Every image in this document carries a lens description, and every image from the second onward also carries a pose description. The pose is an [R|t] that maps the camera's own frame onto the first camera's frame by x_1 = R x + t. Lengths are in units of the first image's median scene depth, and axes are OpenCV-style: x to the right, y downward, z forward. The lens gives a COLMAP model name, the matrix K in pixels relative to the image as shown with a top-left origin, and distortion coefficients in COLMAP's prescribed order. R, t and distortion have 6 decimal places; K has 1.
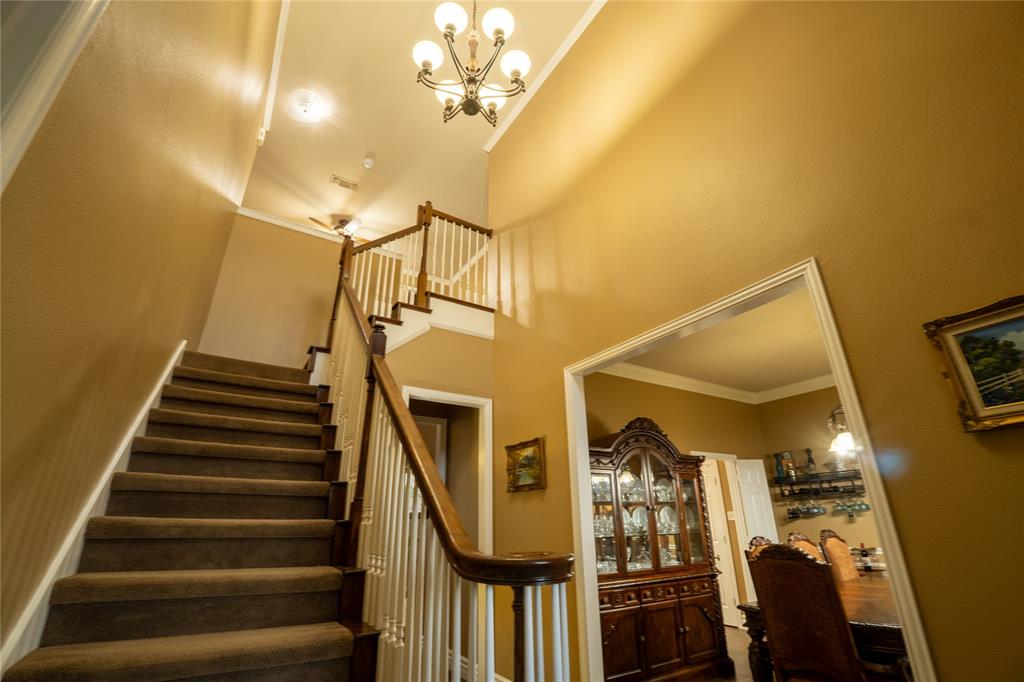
lens RADIAL K [[444.9, 0, 510.4], [0, 444.9, 347.4], [0, 0, 1]] dist [-0.044830, 0.002194]
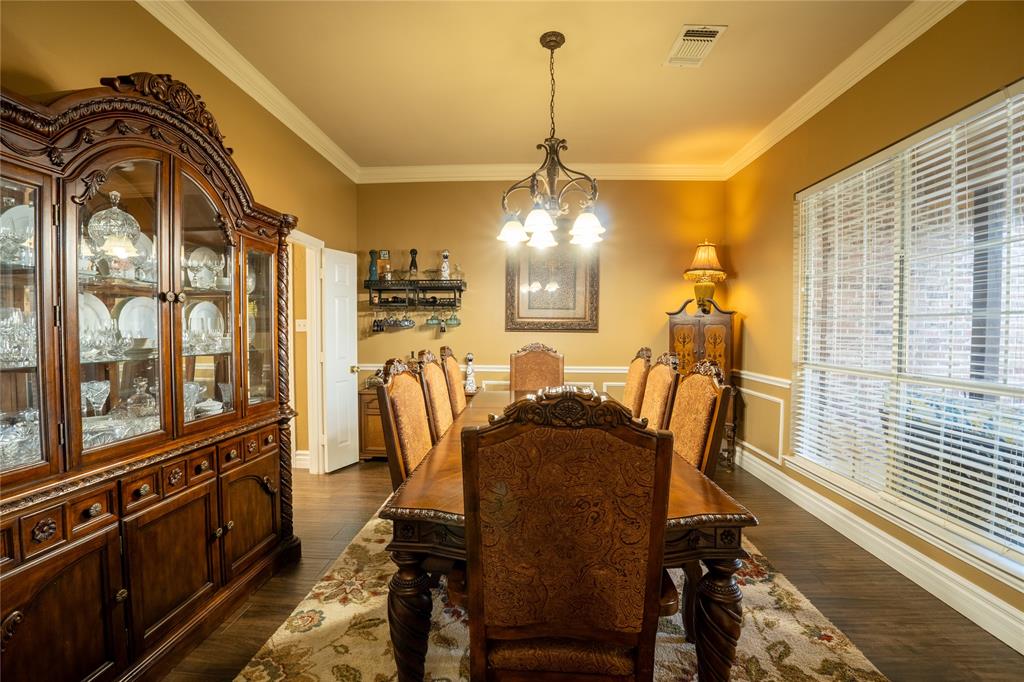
lens RADIAL K [[444.9, 0, 504.6], [0, 444.9, 346.2], [0, 0, 1]] dist [-0.044830, 0.002194]
pose [[0.579878, -0.016419, 0.814538, 0.159684], [-0.307334, 0.921522, 0.237369, 0.202590], [-0.754512, -0.387980, 0.529324, 0.501981]]
